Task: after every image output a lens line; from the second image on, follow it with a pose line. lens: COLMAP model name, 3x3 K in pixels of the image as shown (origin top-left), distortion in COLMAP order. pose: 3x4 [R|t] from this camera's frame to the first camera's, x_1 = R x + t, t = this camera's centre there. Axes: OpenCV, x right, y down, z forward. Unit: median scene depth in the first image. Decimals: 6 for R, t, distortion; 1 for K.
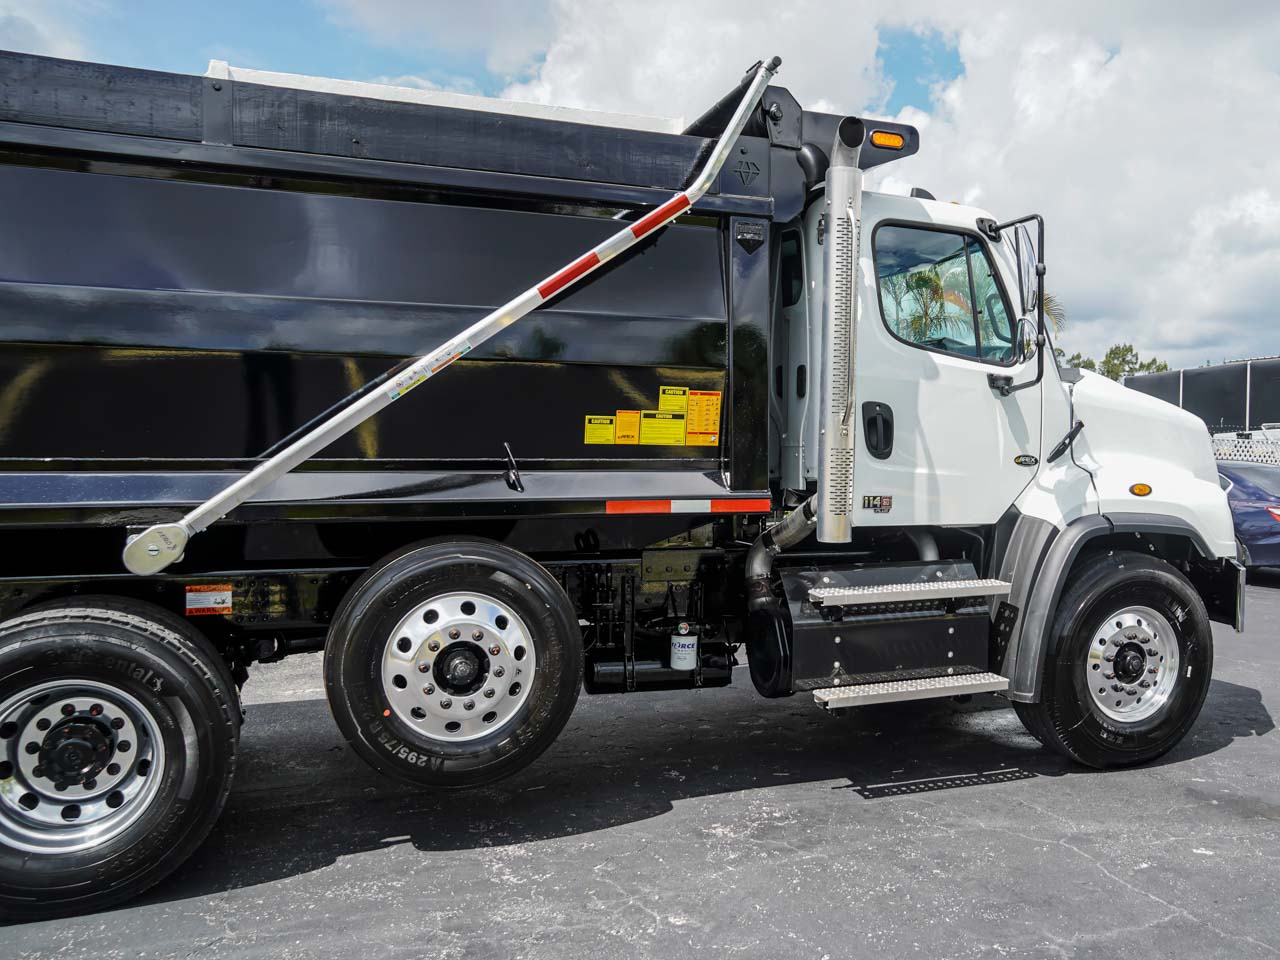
lens RADIAL K [[1146.2, 0, 640.0], [0, 1146.2, 480.0], [0, 0, 1]] dist [-0.067024, 0.093179]
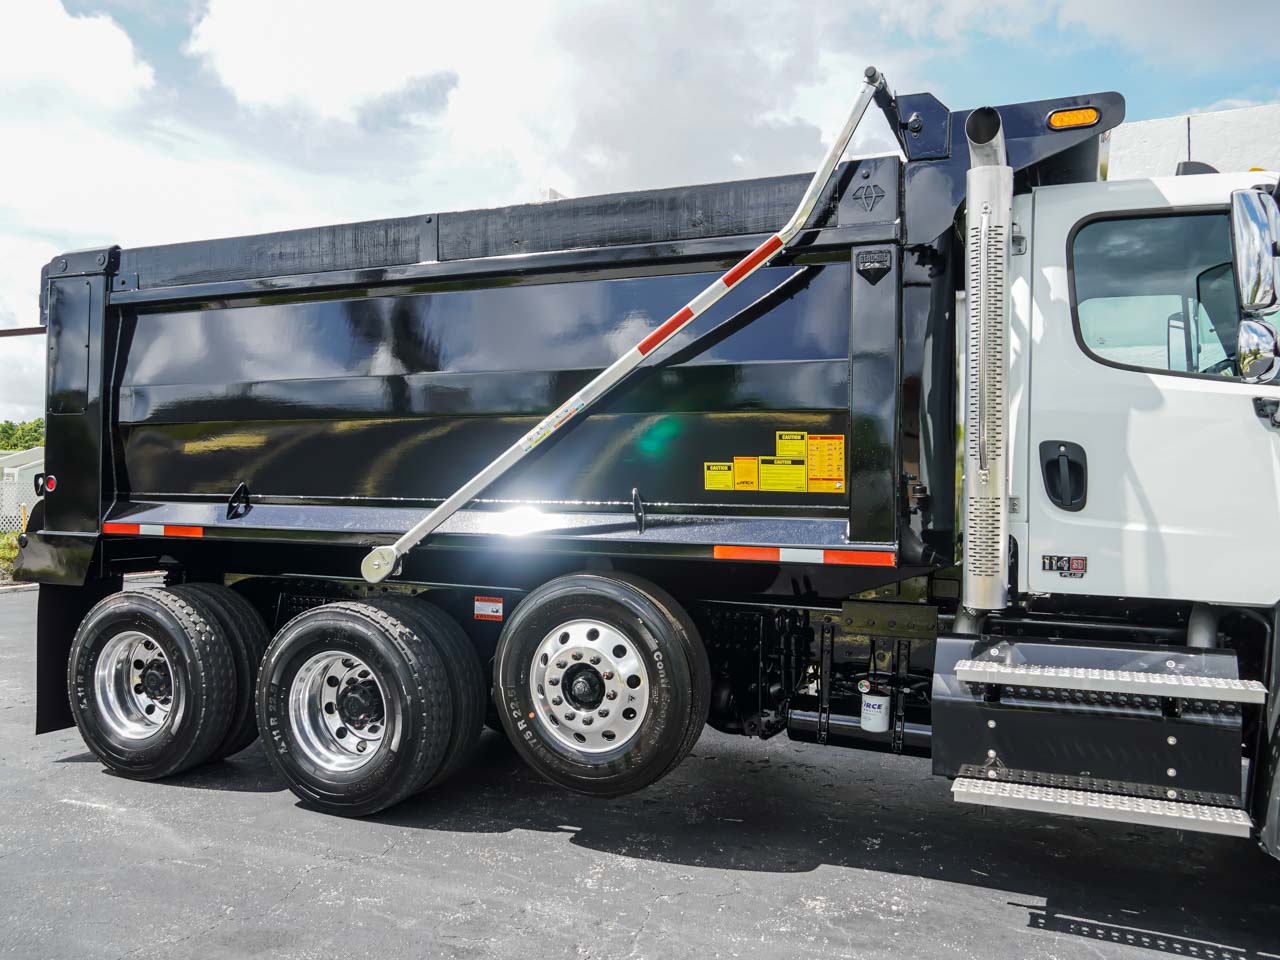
lens RADIAL K [[1067.7, 0, 639.3], [0, 1067.7, 488.2], [0, 0, 1]] dist [-0.066319, 0.096874]
pose [[0.682711, 0.006323, -0.730661, 0.606928], [-0.027804, 0.999463, -0.017330, -0.014304], [0.730159, 0.032147, 0.682521, 0.291355]]
